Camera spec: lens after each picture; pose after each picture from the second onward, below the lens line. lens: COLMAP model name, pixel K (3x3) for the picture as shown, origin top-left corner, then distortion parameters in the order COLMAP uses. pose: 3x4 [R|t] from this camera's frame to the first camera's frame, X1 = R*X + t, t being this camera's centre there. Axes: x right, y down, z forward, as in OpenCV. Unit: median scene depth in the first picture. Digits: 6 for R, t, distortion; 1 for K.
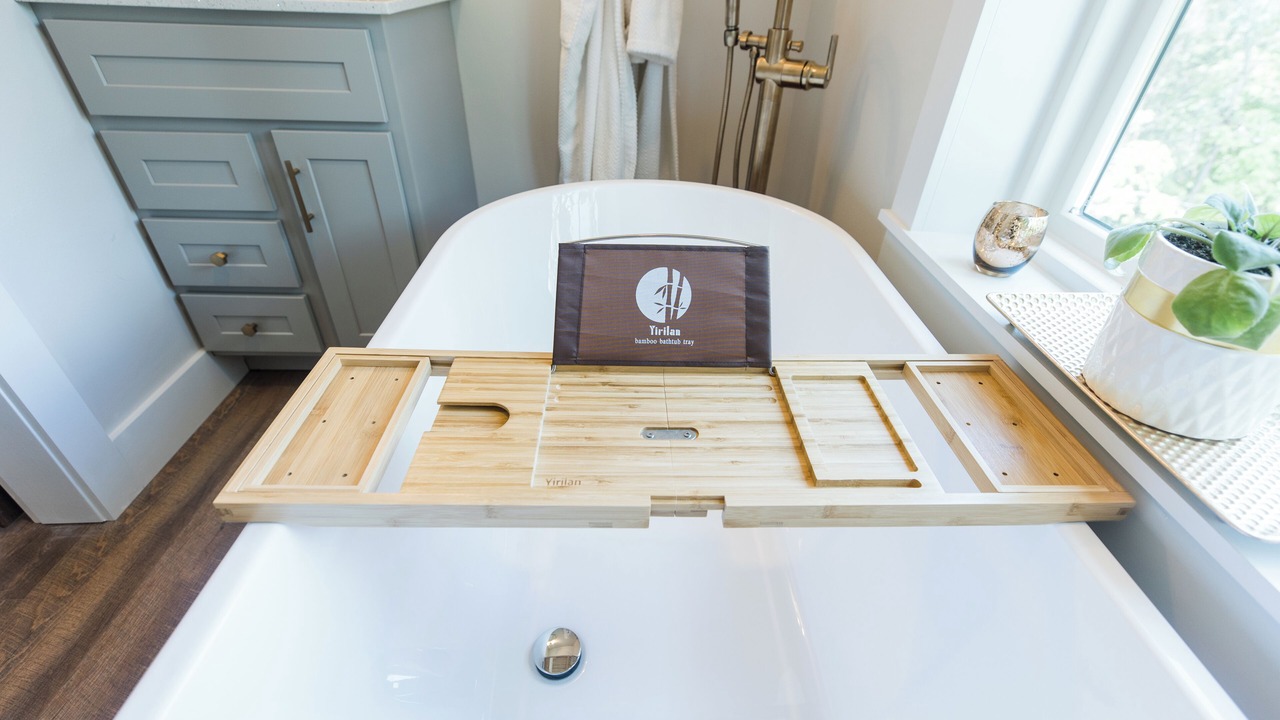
lens RADIAL K [[572.3, 0, 639.6], [0, 572.3, 356.3], [0, 0, 1]] dist [0.004083, 0.000661]
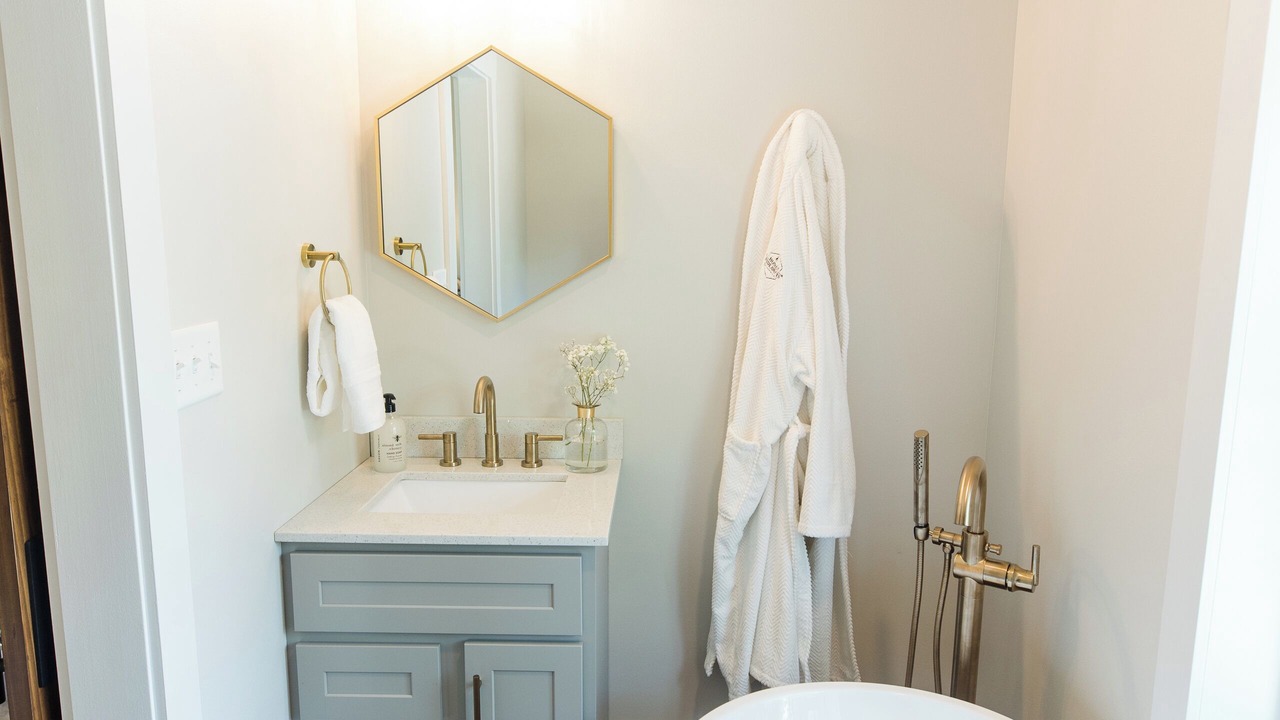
lens RADIAL K [[804.6, 0, 634.8], [0, 804.6, 363.7], [0, 0, 1]] dist [0.000367, 0.000443]
pose [[0.998320, -0.012204, -0.056636, -0.251307], [-0.014389, 0.894707, -0.446421, -0.199395], [0.056120, 0.446486, 0.893029, -0.386712]]
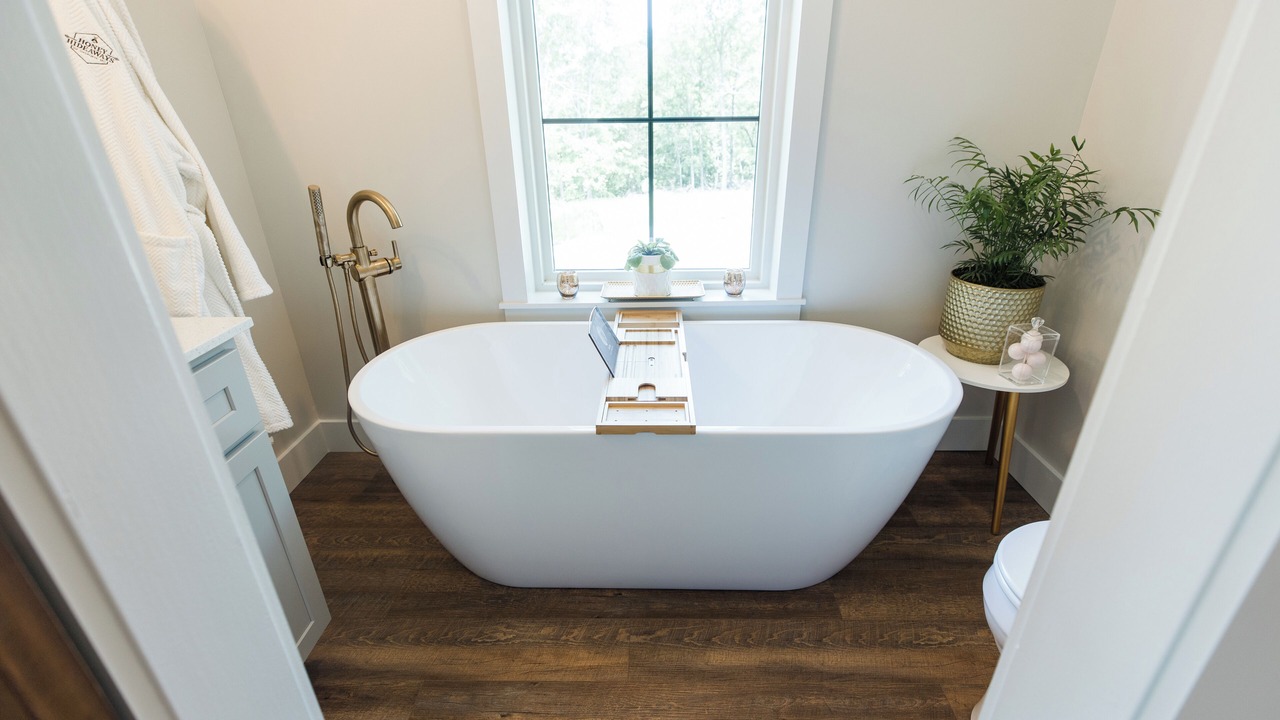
lens RADIAL K [[565.8, 0, 640.0], [0, 565.8, 360.0], [0, 0, 1]] dist [0.000686, 0.000232]
pose [[0.056568, -0.441101, 0.895673, -1.169928], [0.593121, 0.736493, 0.325248, -0.390516], [-0.803124, 0.512843, 0.303288, 0.103349]]
